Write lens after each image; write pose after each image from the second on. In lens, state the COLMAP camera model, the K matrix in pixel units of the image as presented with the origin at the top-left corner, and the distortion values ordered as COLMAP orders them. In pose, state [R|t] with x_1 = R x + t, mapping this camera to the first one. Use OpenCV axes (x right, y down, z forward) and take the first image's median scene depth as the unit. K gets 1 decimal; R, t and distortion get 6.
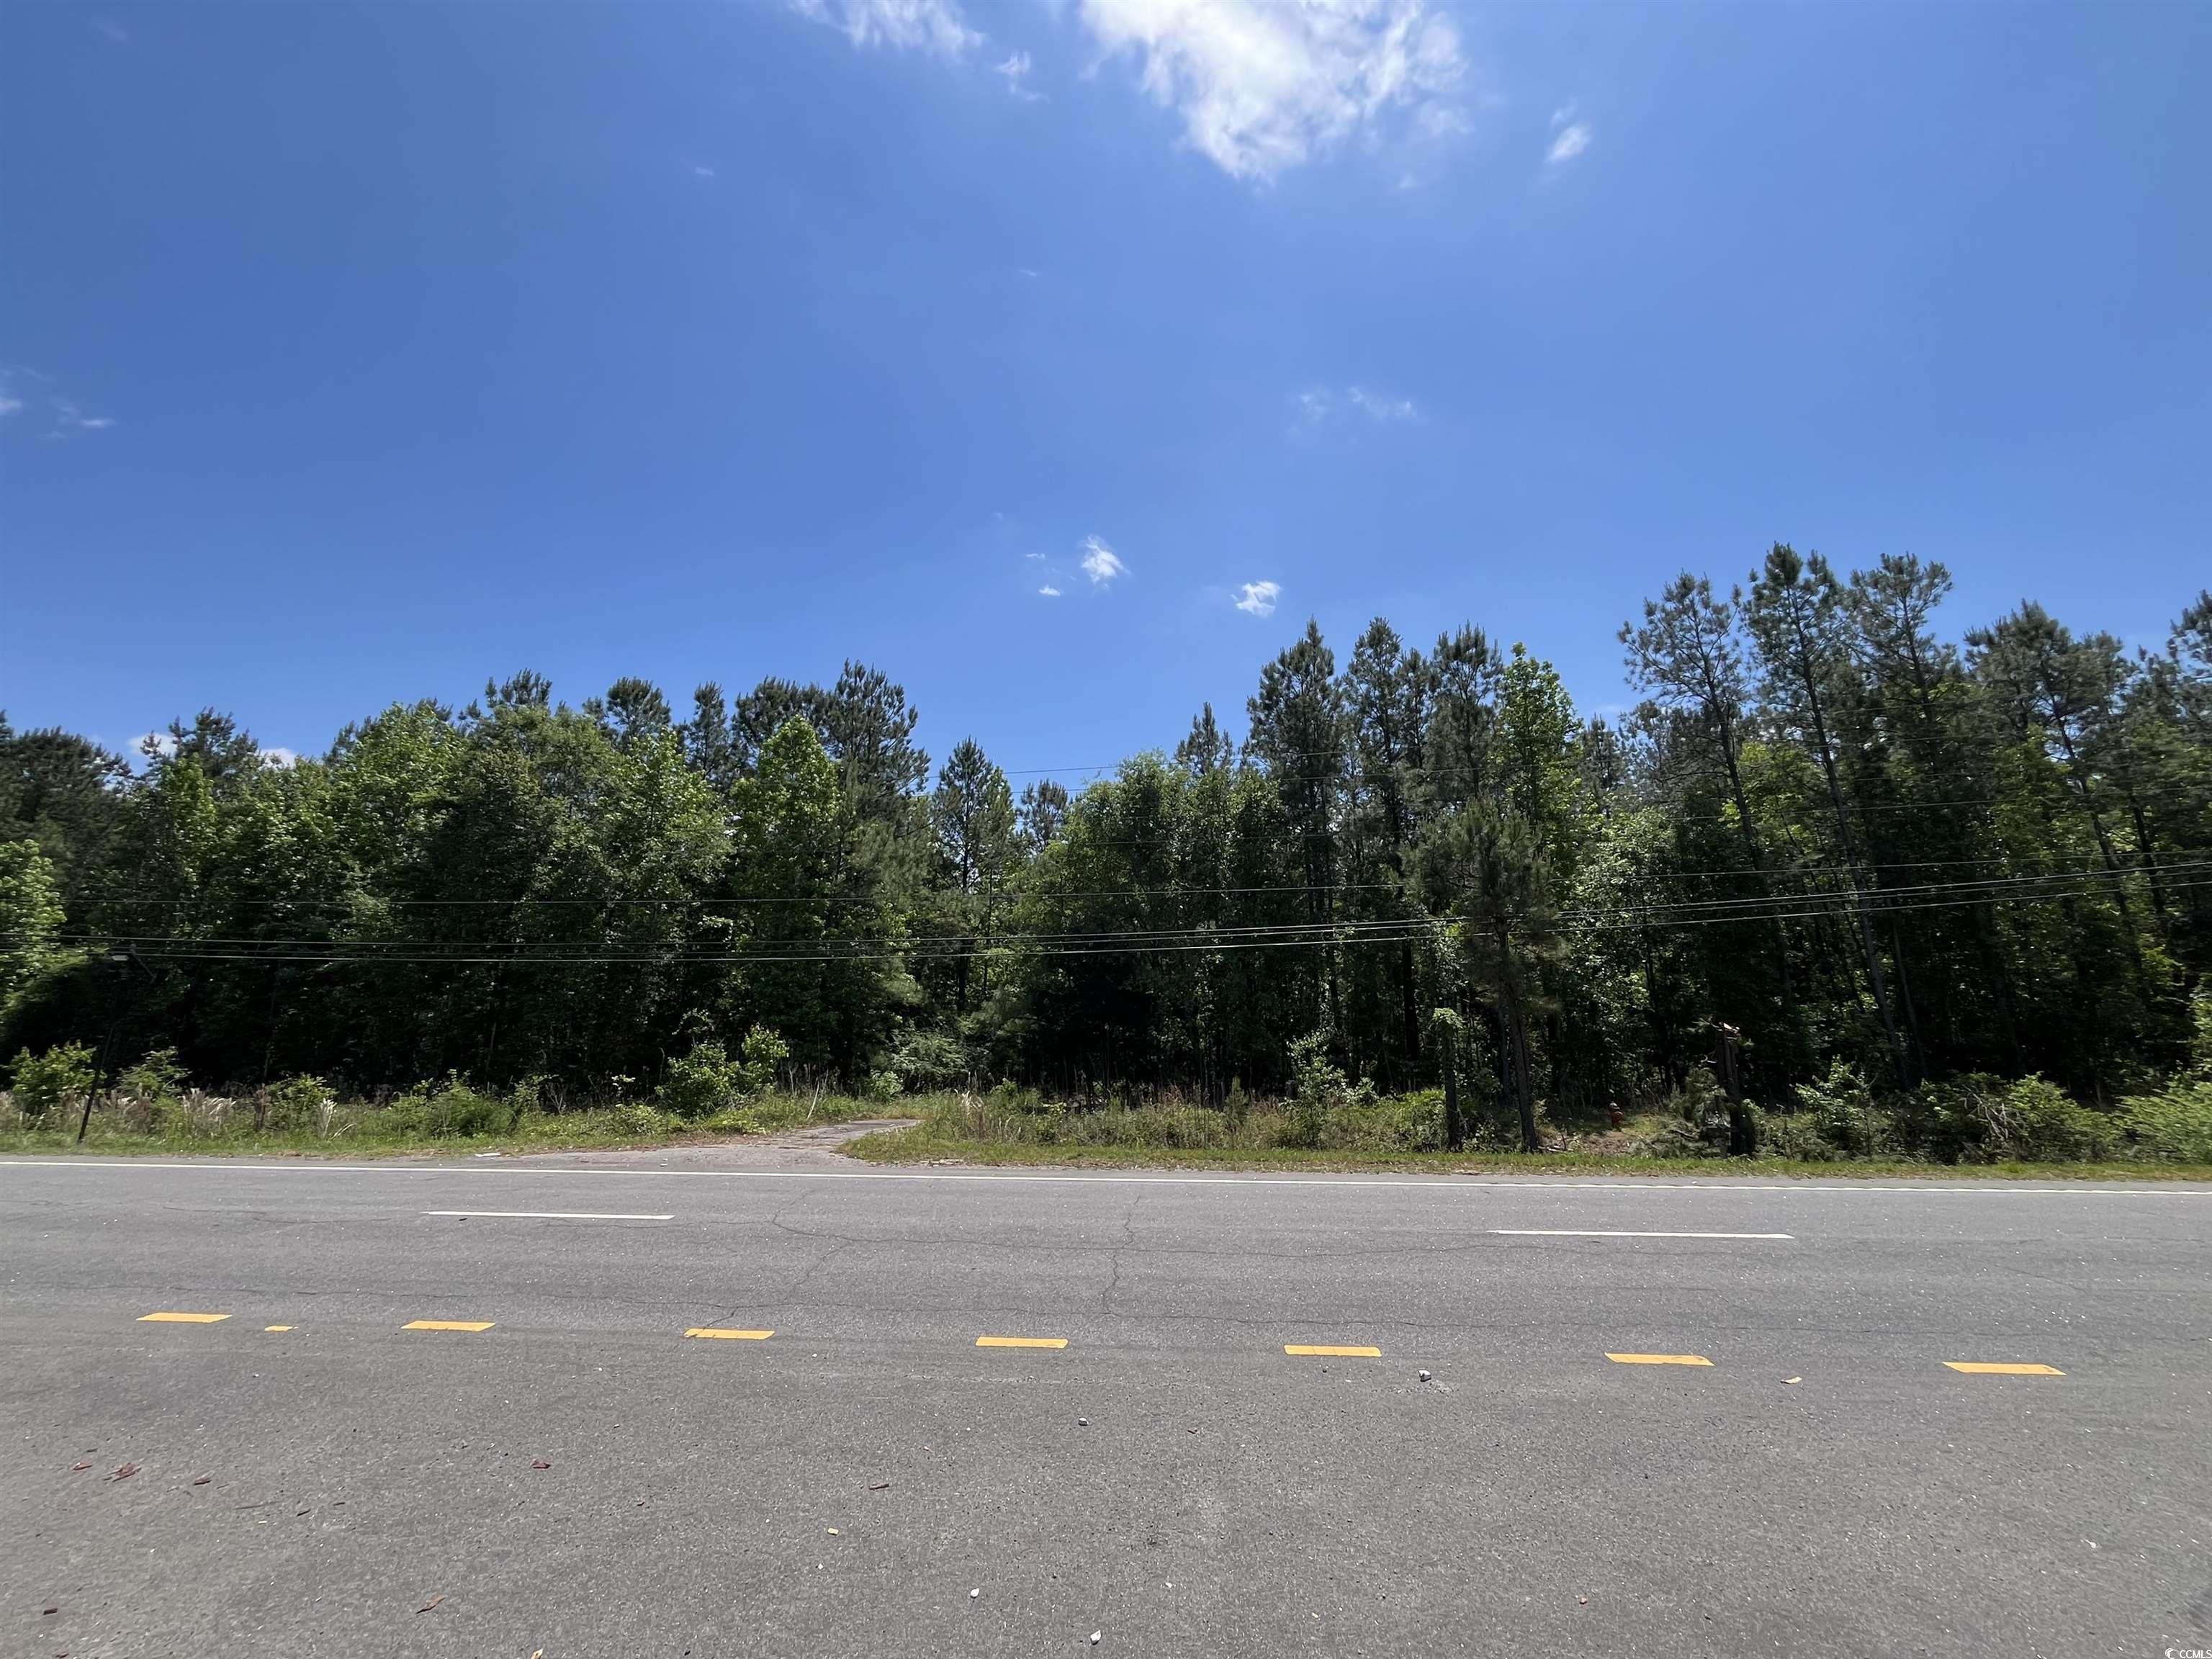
lens RADIAL K [[889.7, 0, 1106.1], [0, 889.7, 836.1], [0, 0, 1]] dist [-0.009899, 0.000443]
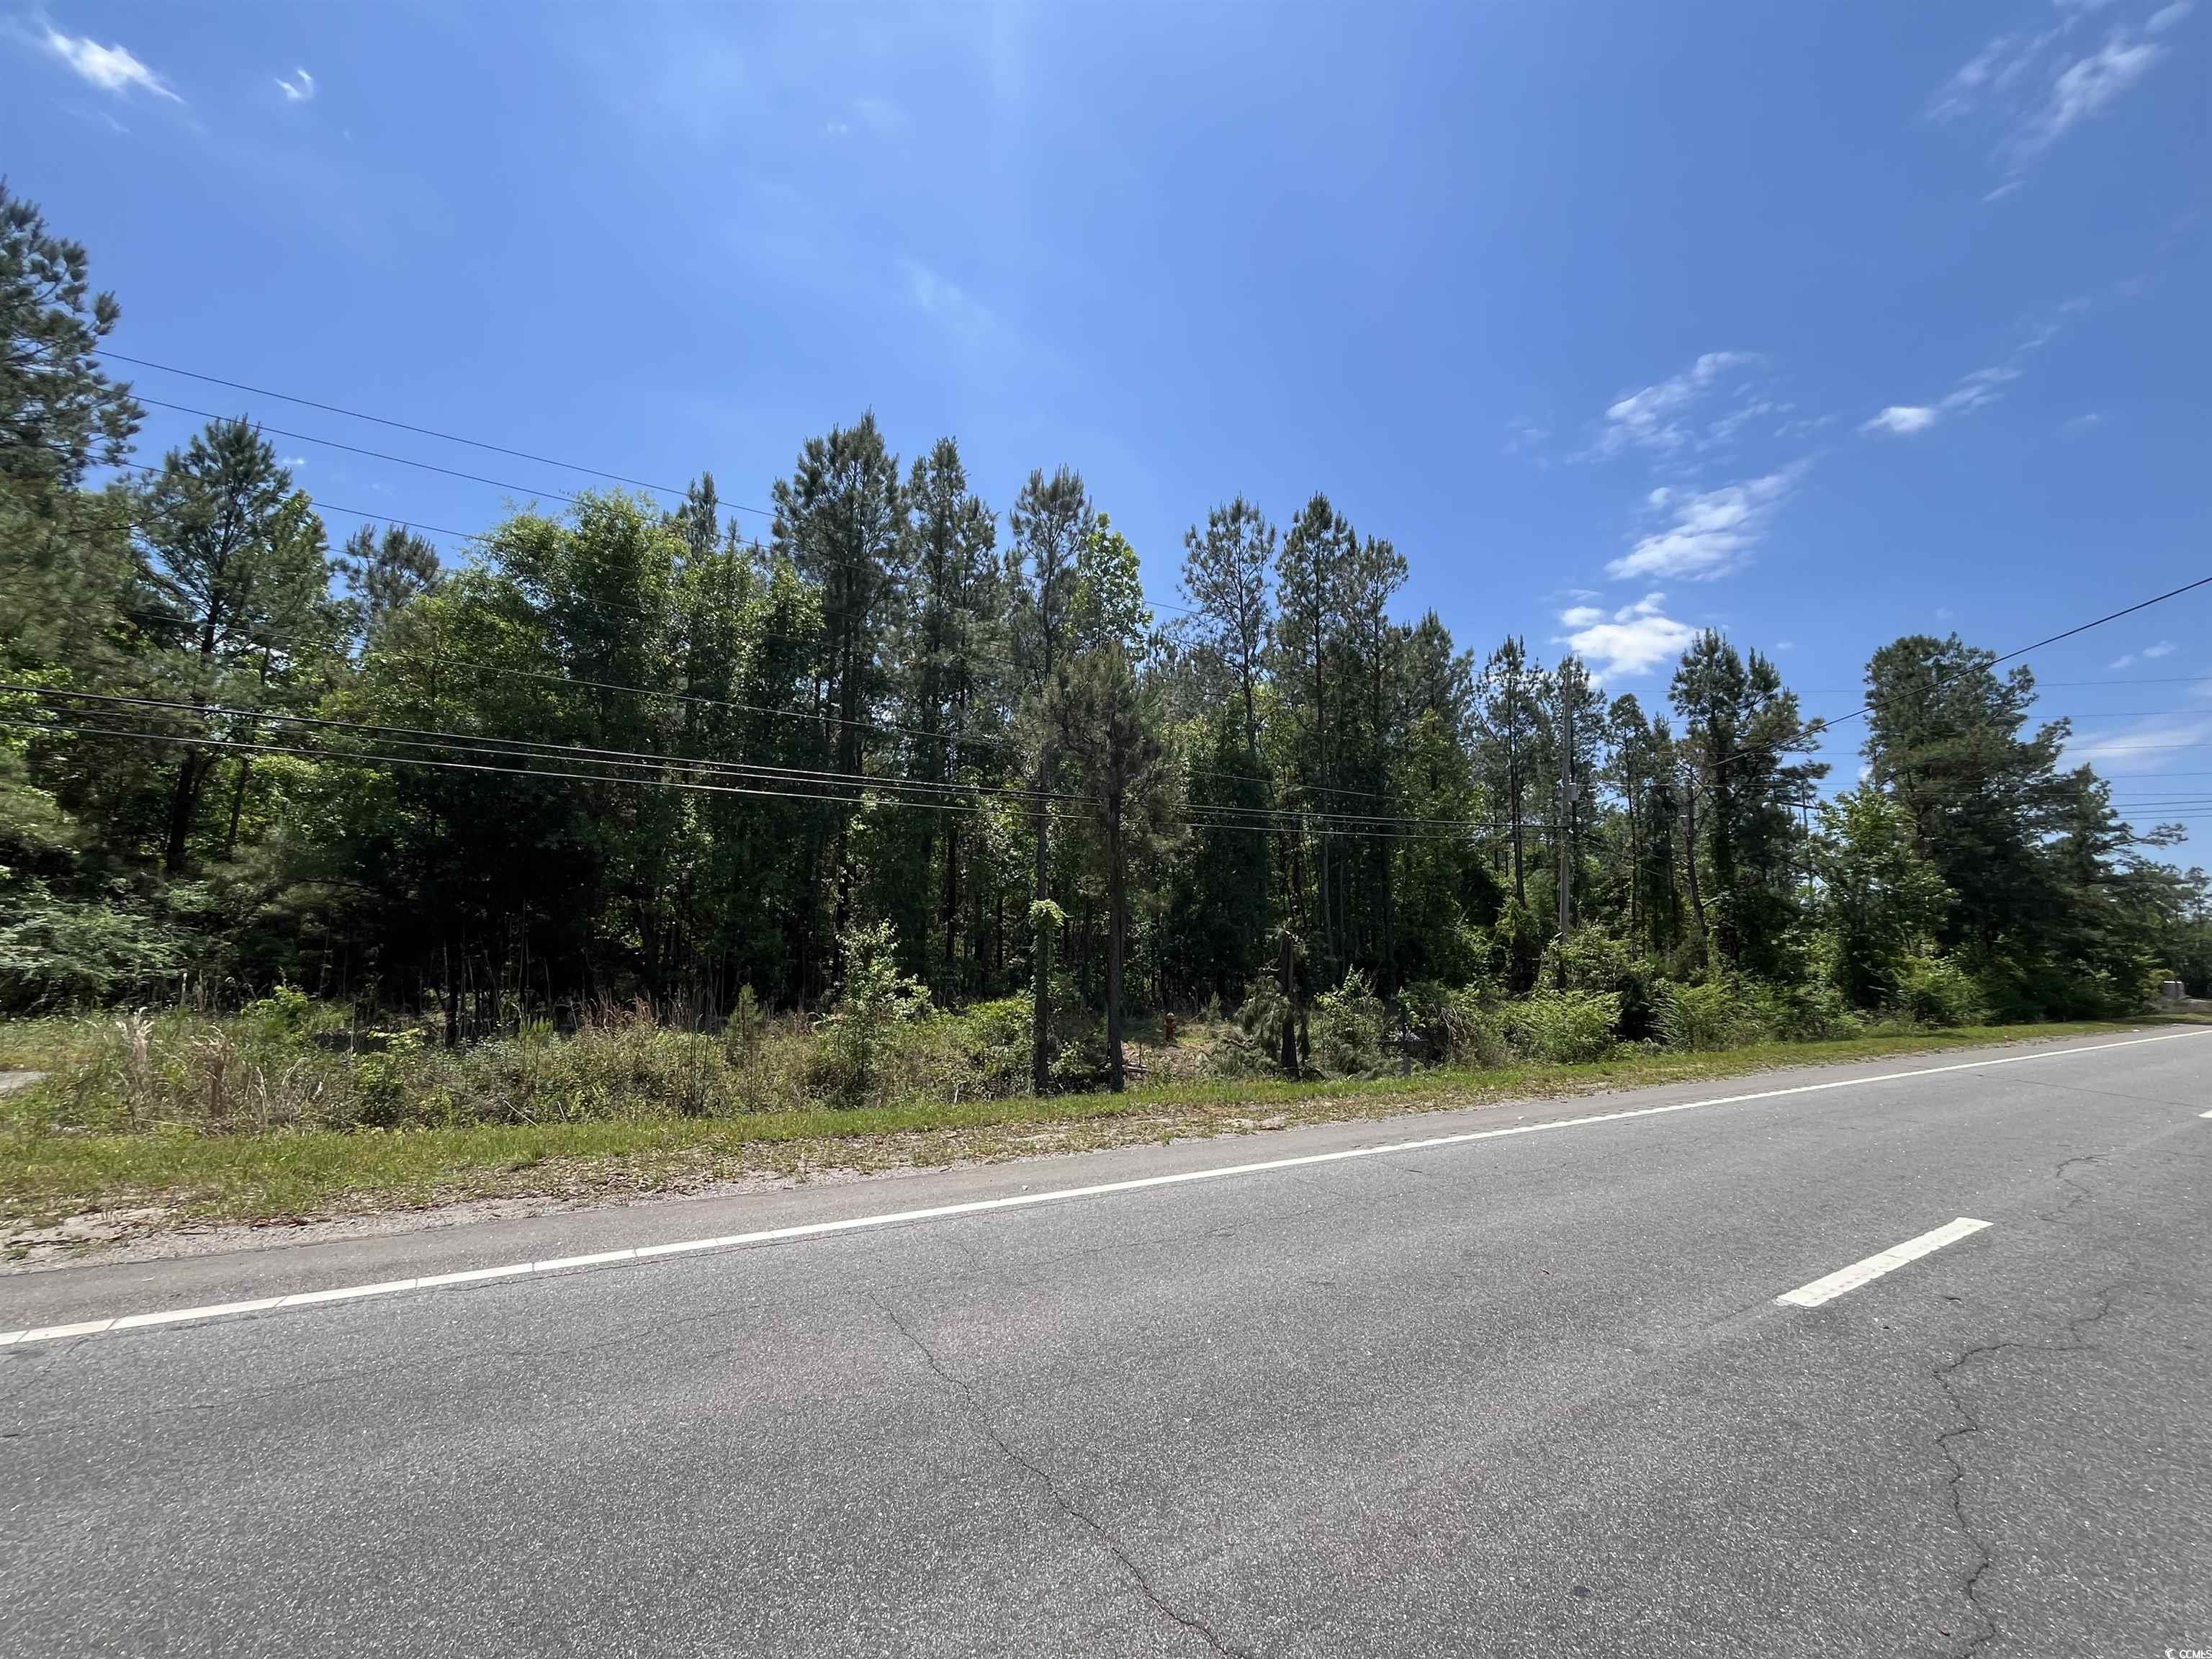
lens RADIAL K [[889.1, 0, 1103.6], [0, 889.1, 836.8], [0, 0, 1]] dist [-0.005587, 0.000477]
pose [[0.791307, 0.100113, 0.603167, -0.044582], [-0.160082, 0.986015, 0.046357, 0.067575], [-0.590090, -0.133238, 0.796267, 0.250536]]
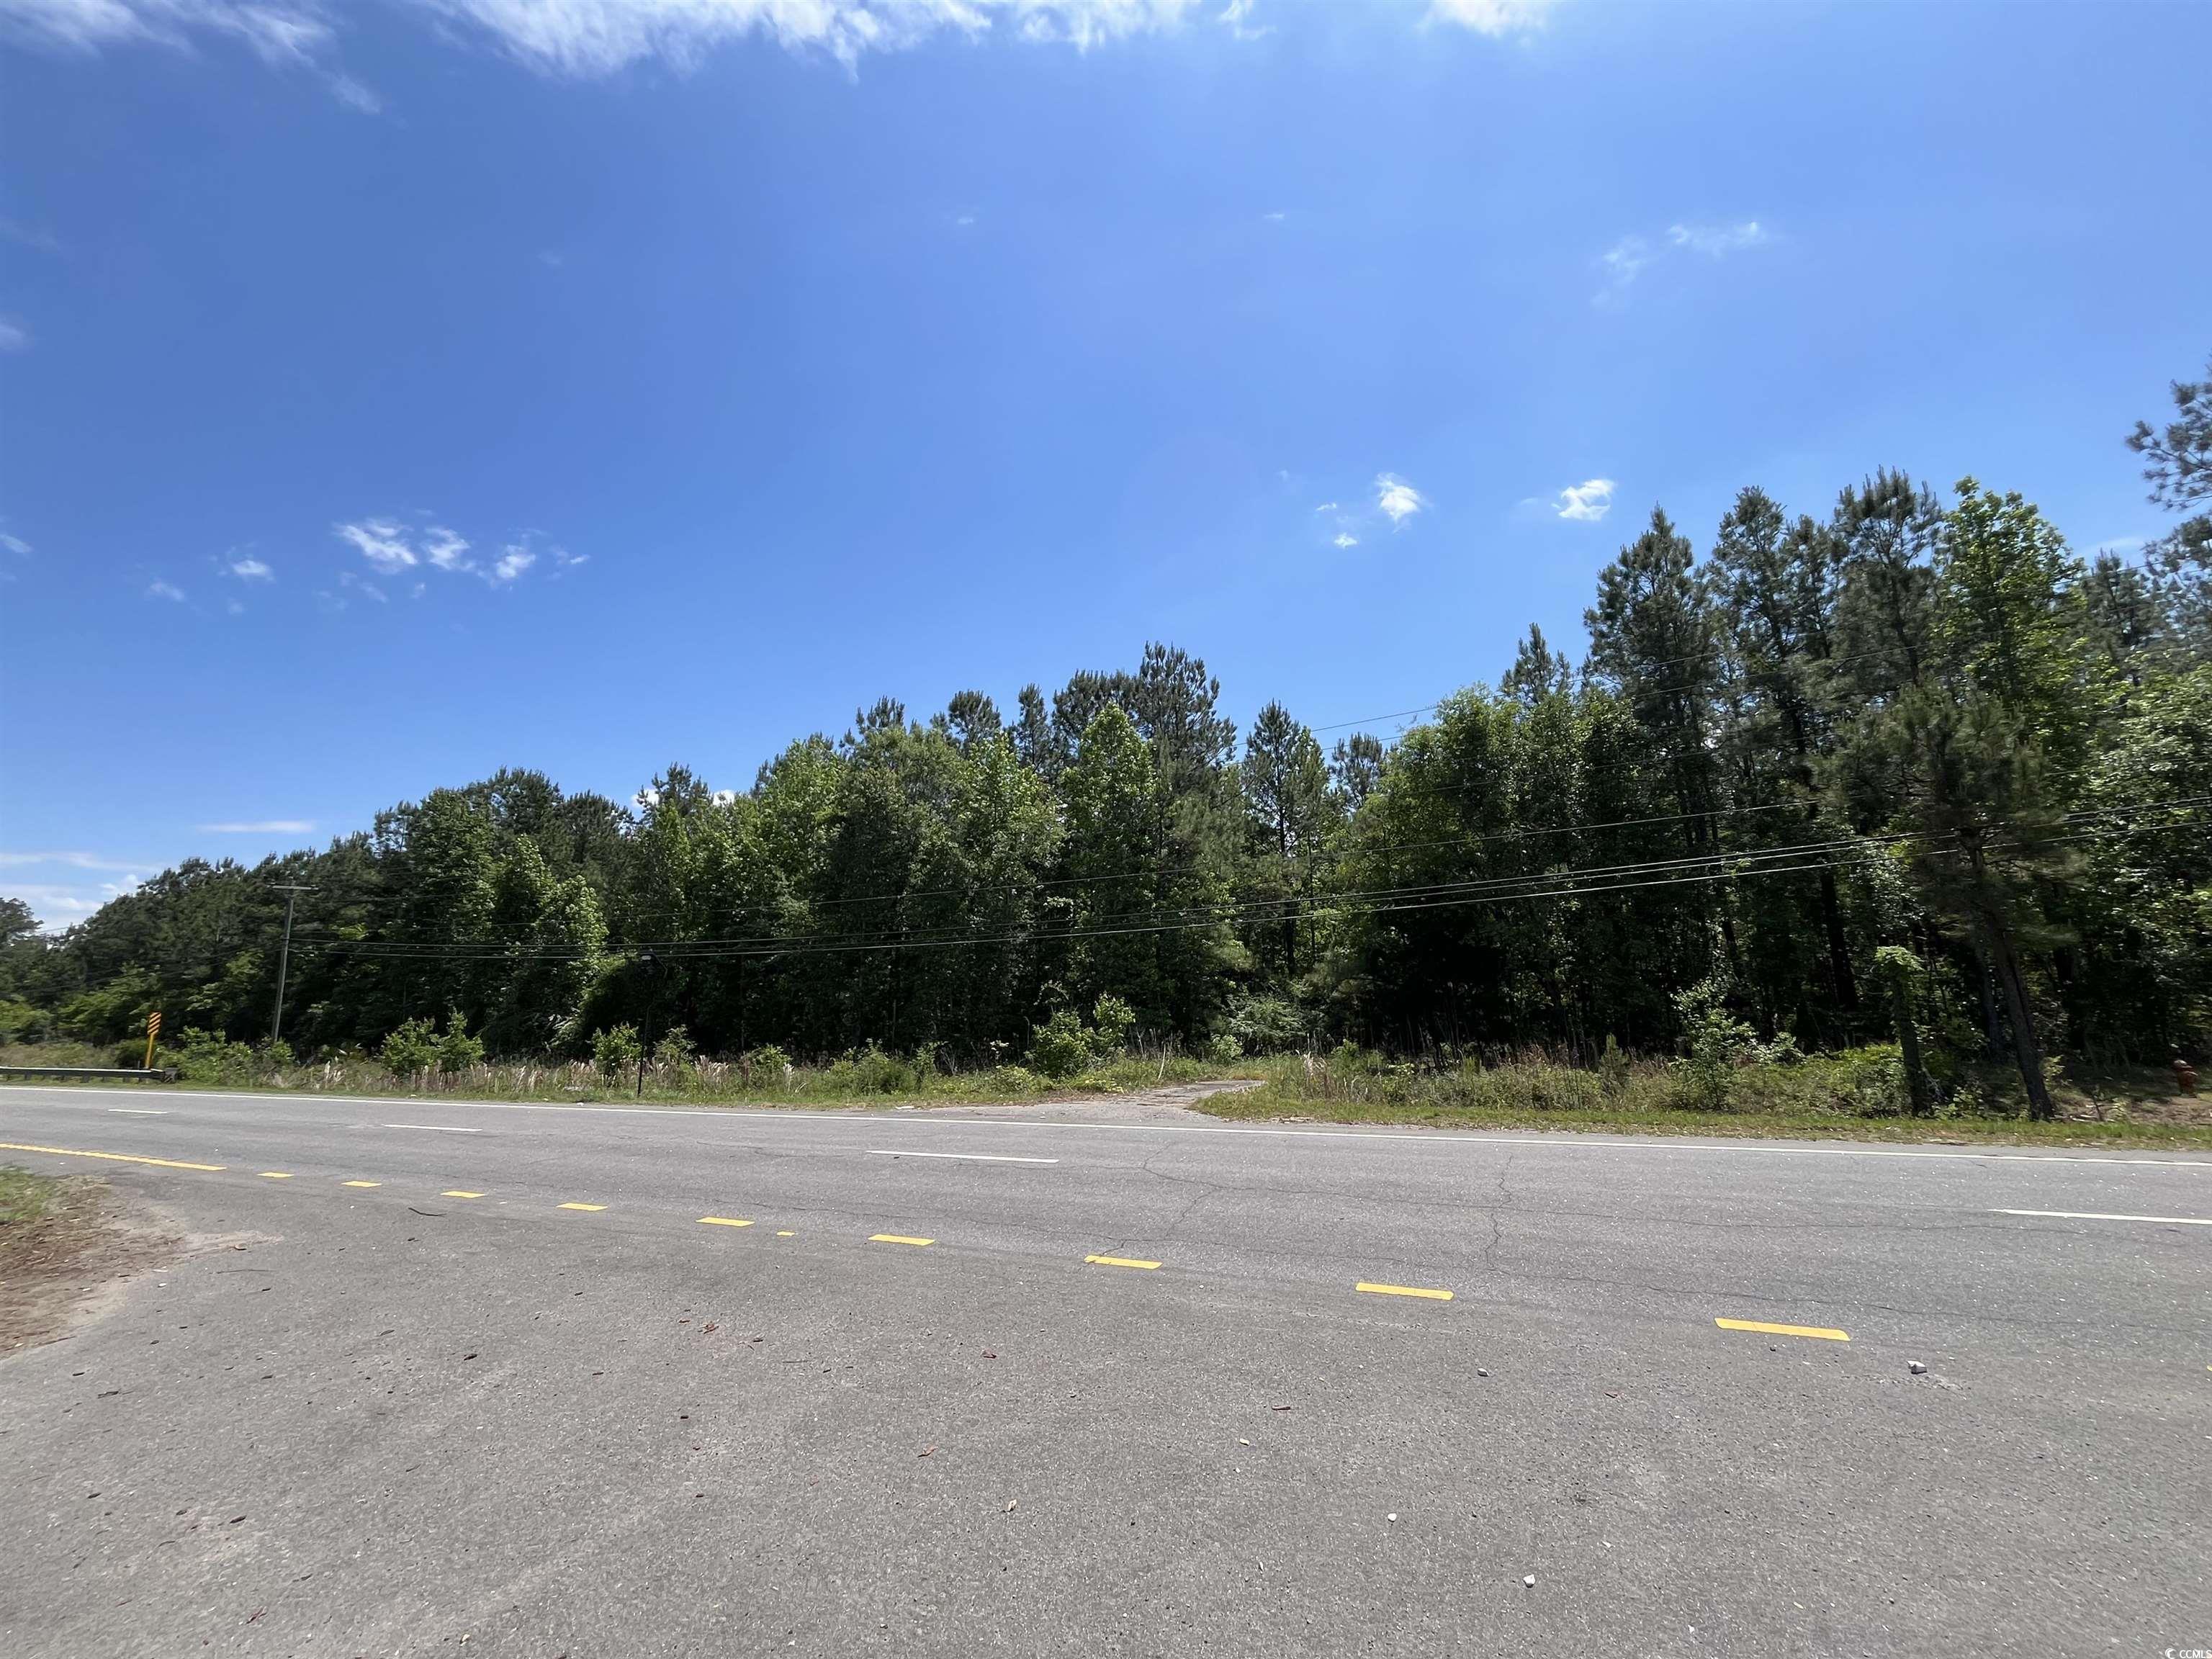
lens RADIAL K [[889.1, 0, 1103.6], [0, 889.1, 836.8], [0, 0, 1]] dist [-0.005587, 0.000477]
pose [[0.934250, -0.091637, -0.344643, -0.003733], [0.104323, 0.994373, 0.018403, 0.002890], [0.341017, -0.053147, 0.938553, -0.002501]]
